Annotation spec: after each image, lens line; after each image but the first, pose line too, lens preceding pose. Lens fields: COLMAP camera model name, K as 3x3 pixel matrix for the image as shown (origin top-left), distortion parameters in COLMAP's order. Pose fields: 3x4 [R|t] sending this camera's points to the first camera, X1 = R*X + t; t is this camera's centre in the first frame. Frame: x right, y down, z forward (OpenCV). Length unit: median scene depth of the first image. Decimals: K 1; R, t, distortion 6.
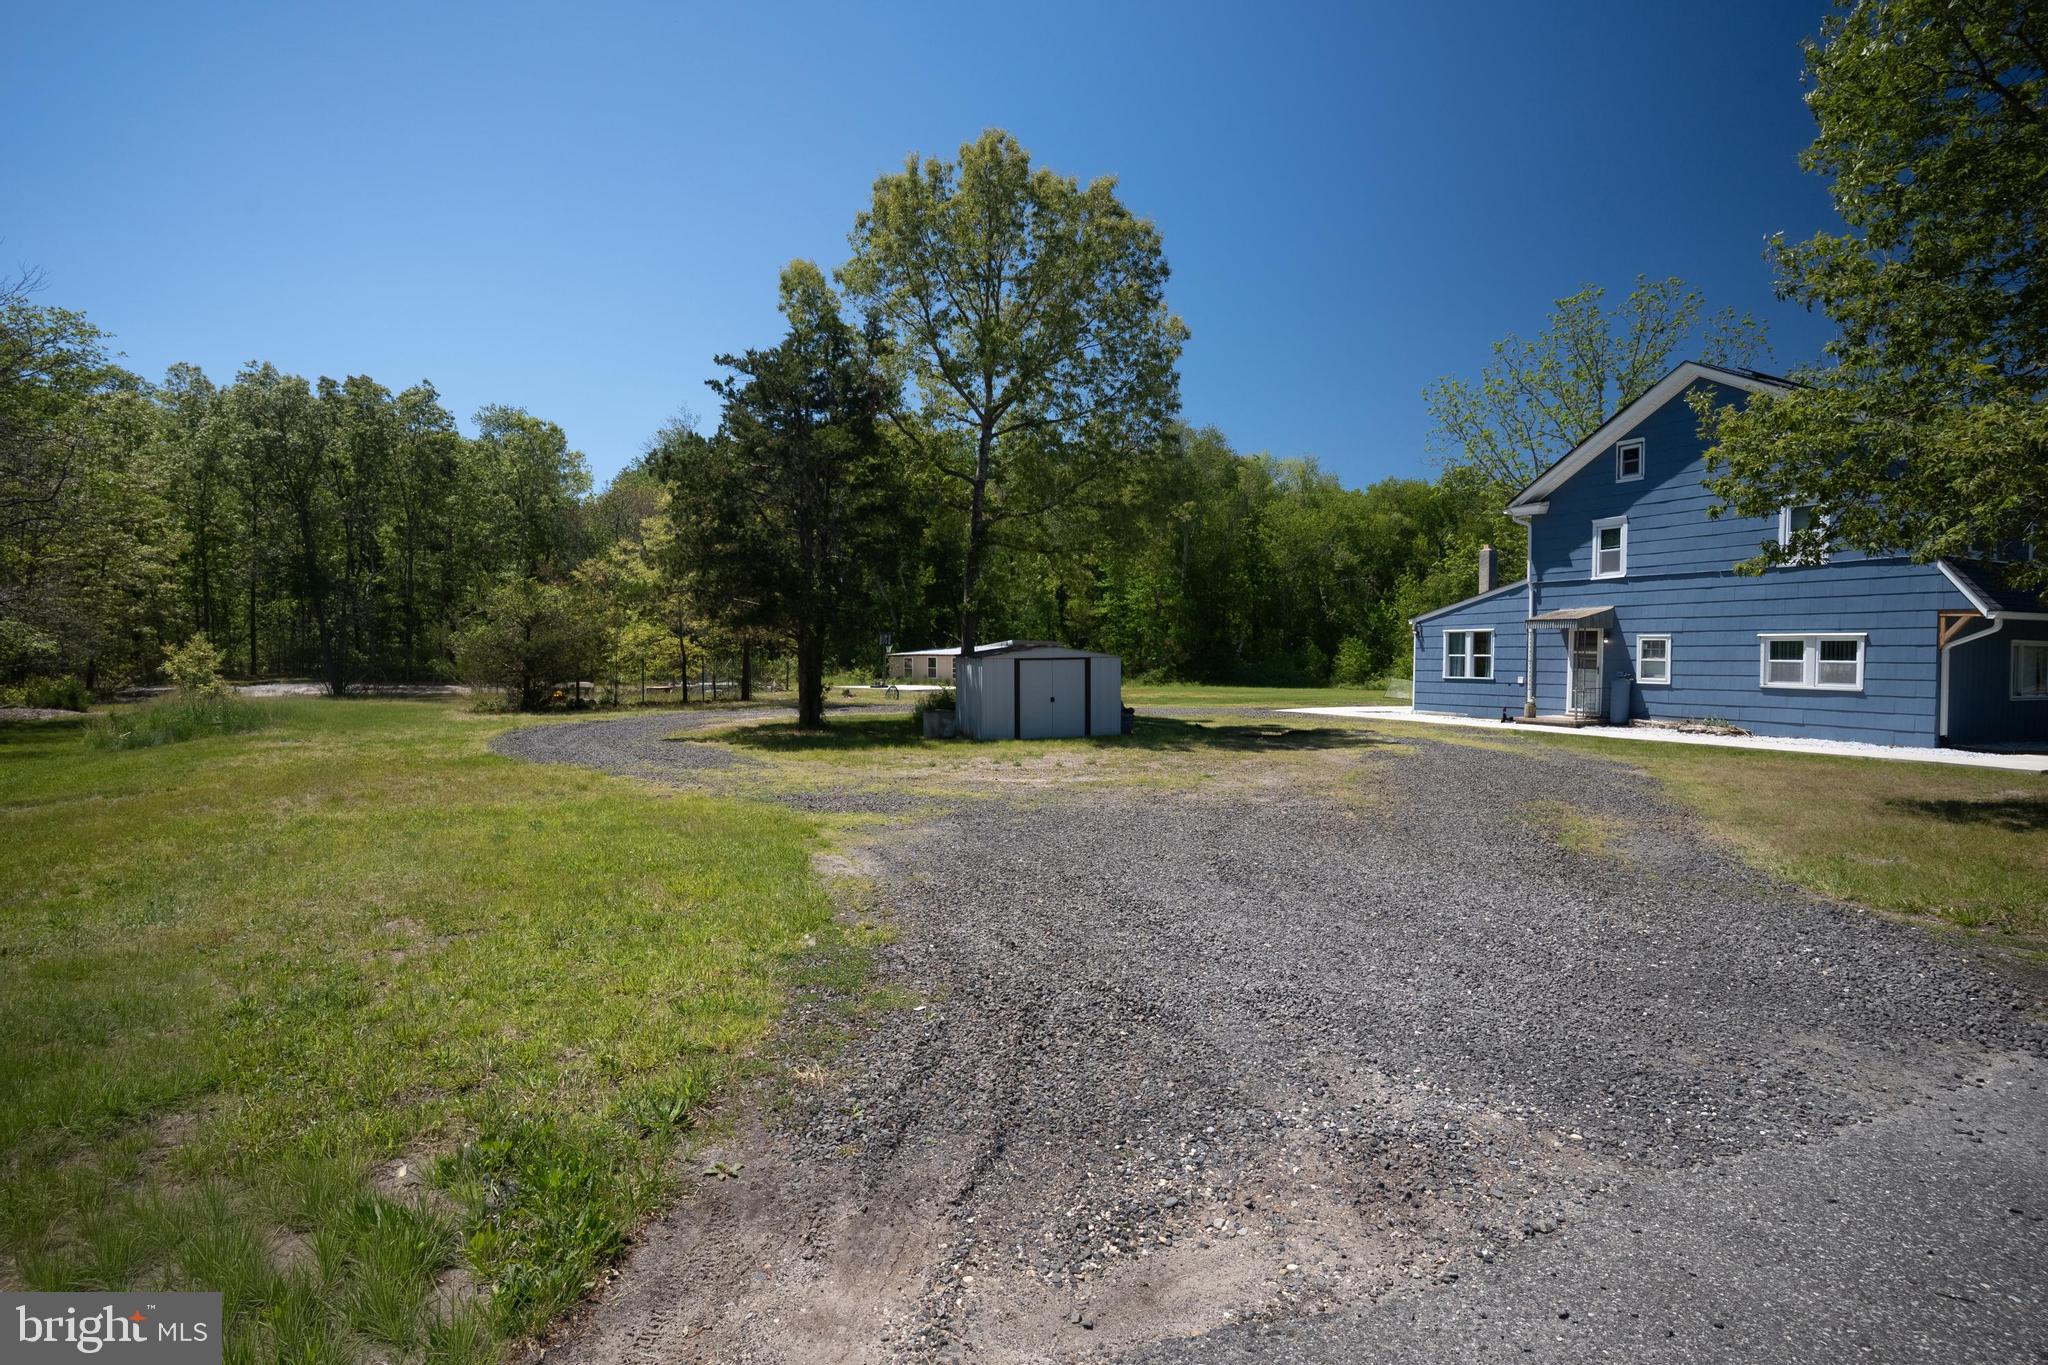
lens RADIAL K [[1028.8, 0, 1018.3], [0, 1028.8, 679.4], [0, 0, 1]] dist [-0.062434, 0.032479]
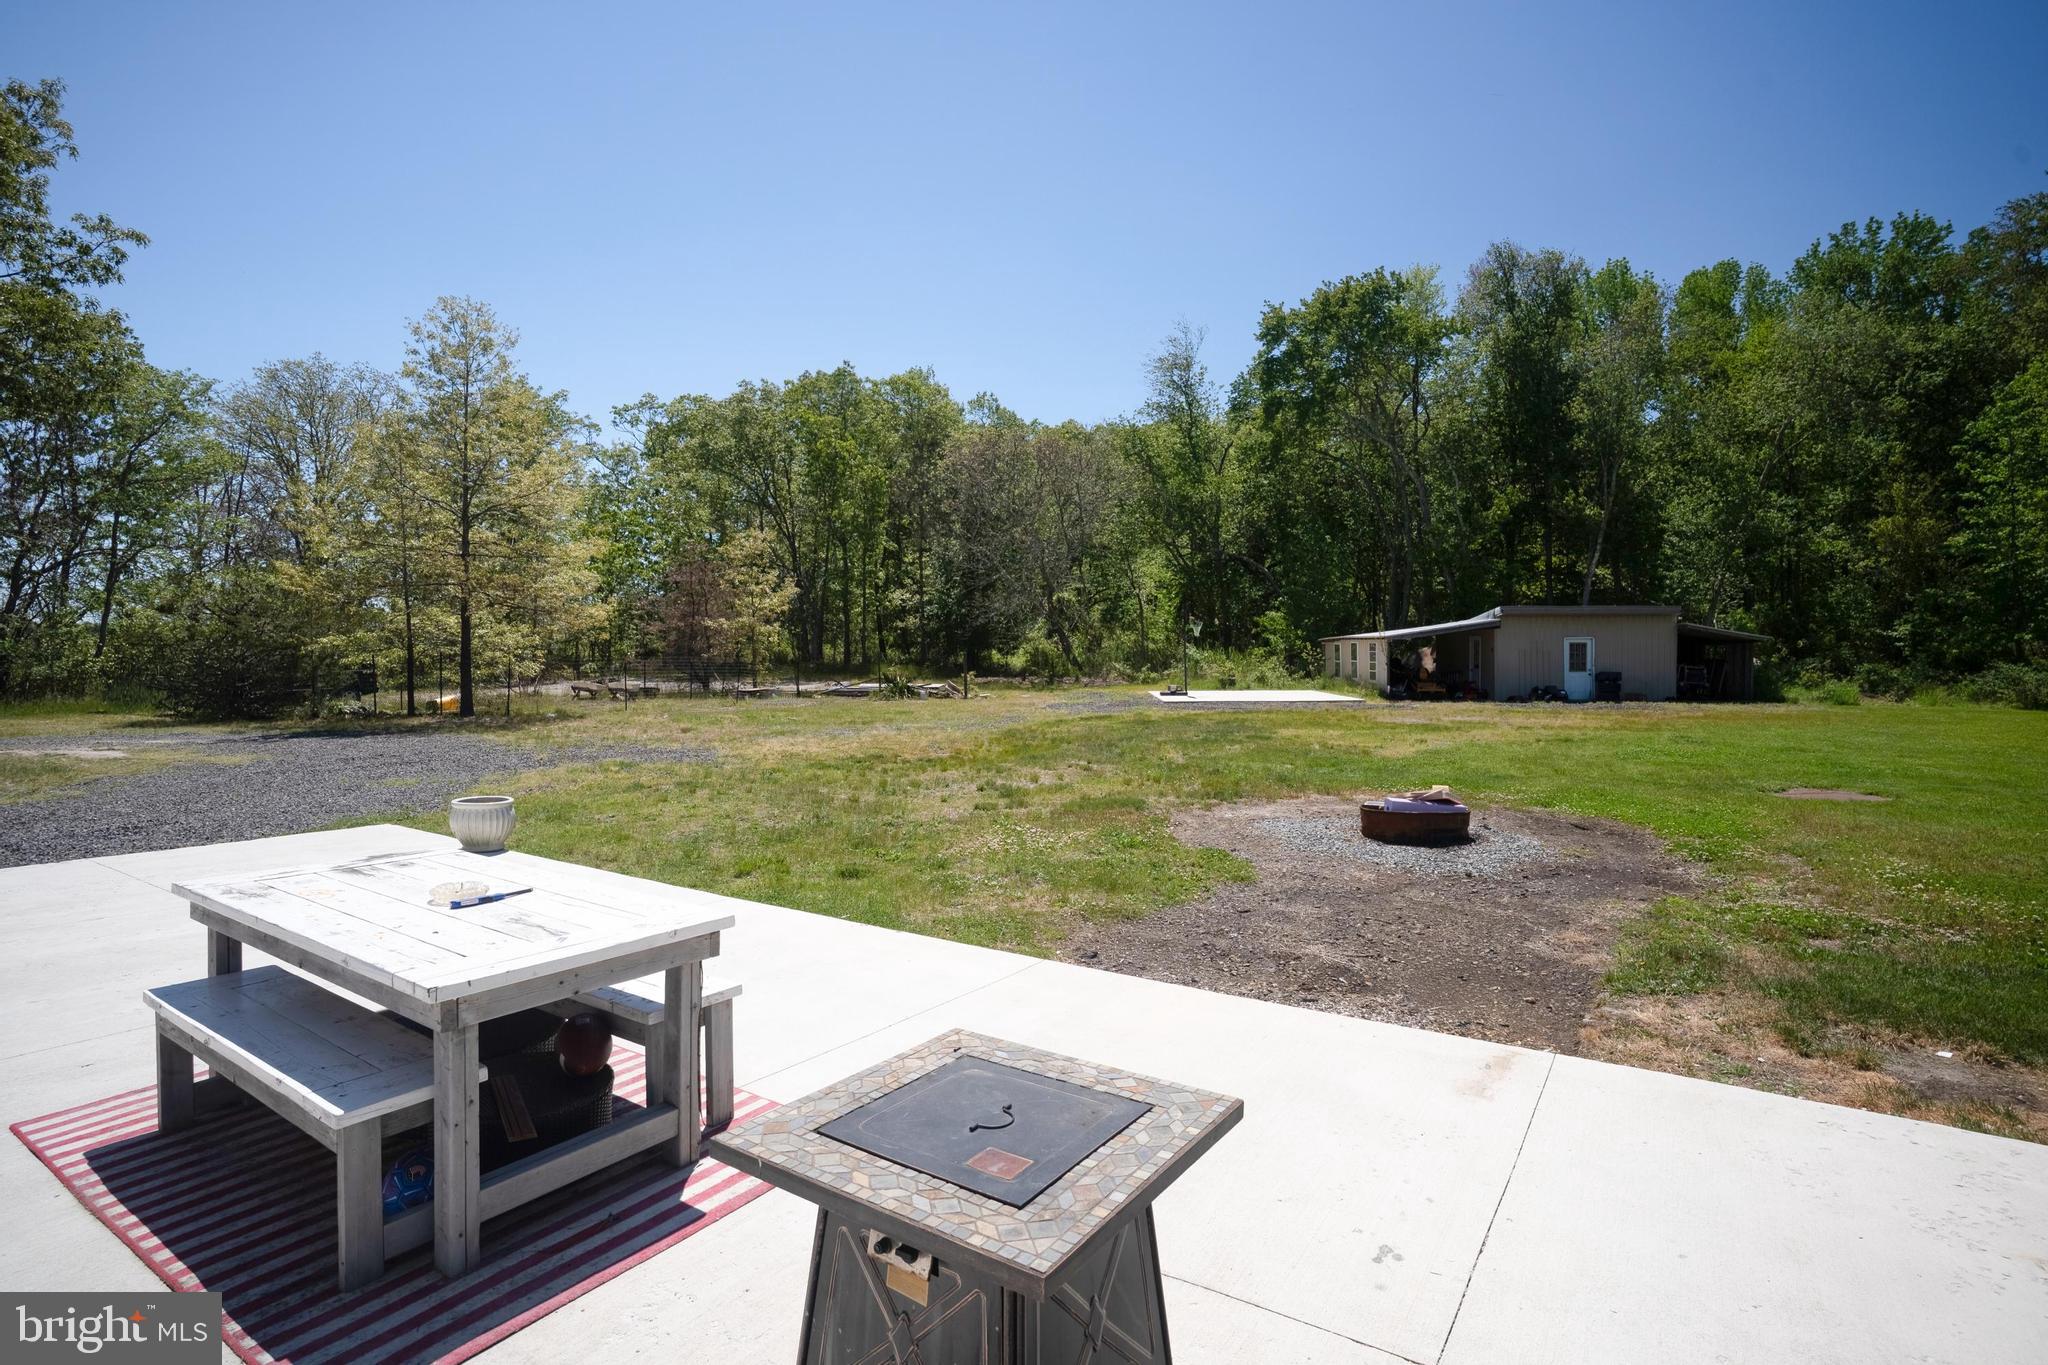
lens RADIAL K [[1028.8, 0, 1018.3], [0, 1028.8, 679.4], [0, 0, 1]] dist [-0.062434, 0.032479]
pose [[0.568953, 0.014595, -0.822240, 0.209332], [-0.006291, 0.999890, 0.013395, -0.005595], [0.822346, -0.002448, 0.568983, 0.402741]]
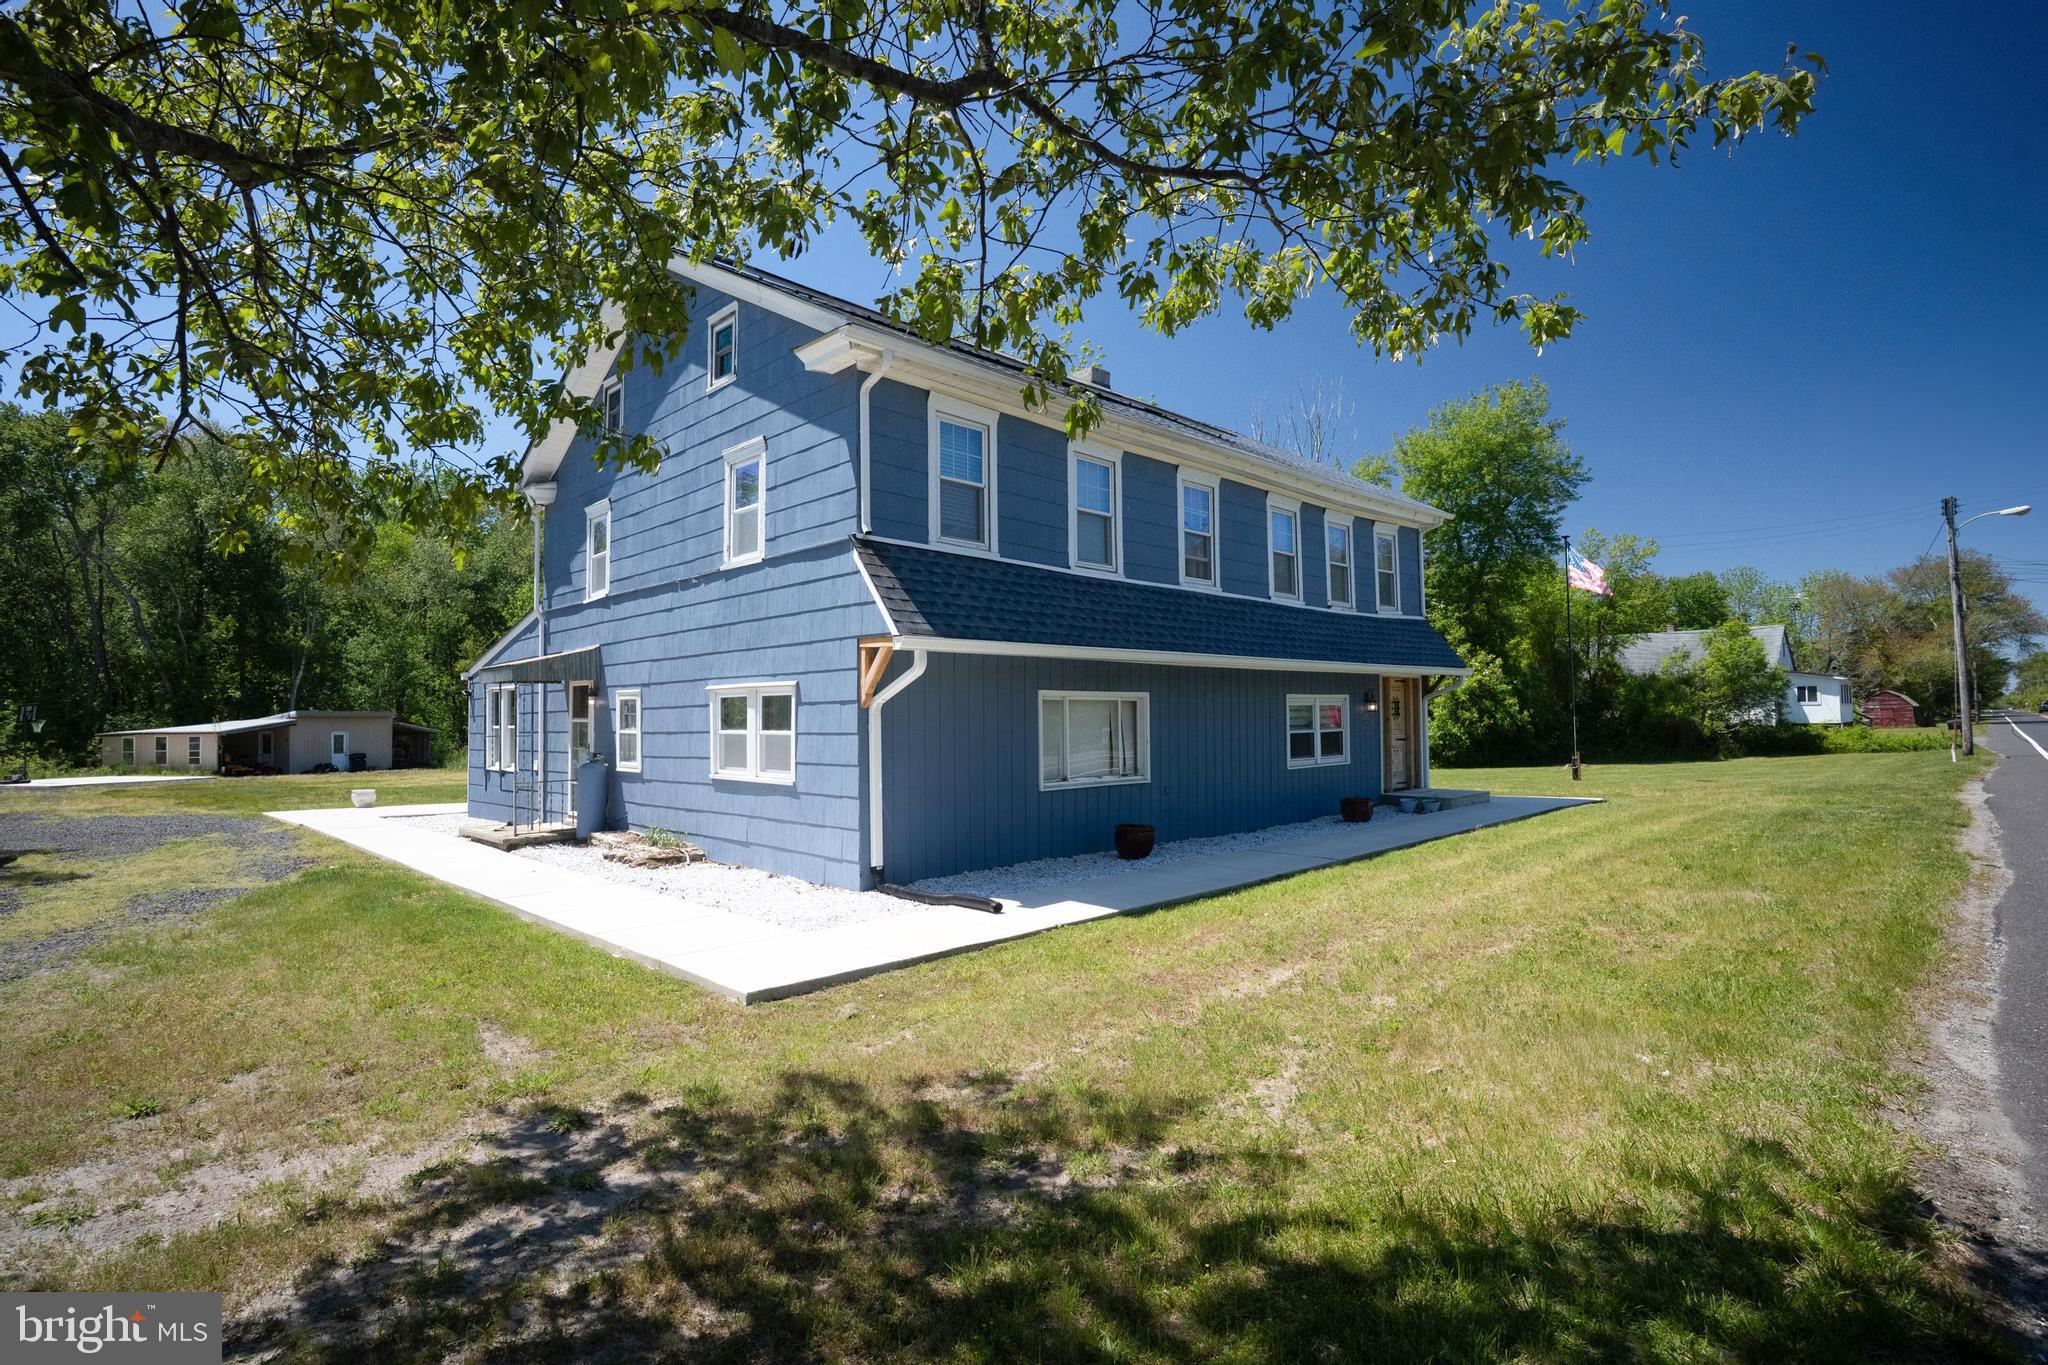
lens RADIAL K [[1028.8, 0, 1018.3], [0, 1028.8, 679.4], [0, 0, 1]] dist [-0.062434, 0.032479]
pose [[0.930584, -0.008086, 0.365988, 0.168970], [0.031845, 0.997754, -0.058927, -0.000390], [-0.364690, 0.066491, 0.928752, 0.093926]]
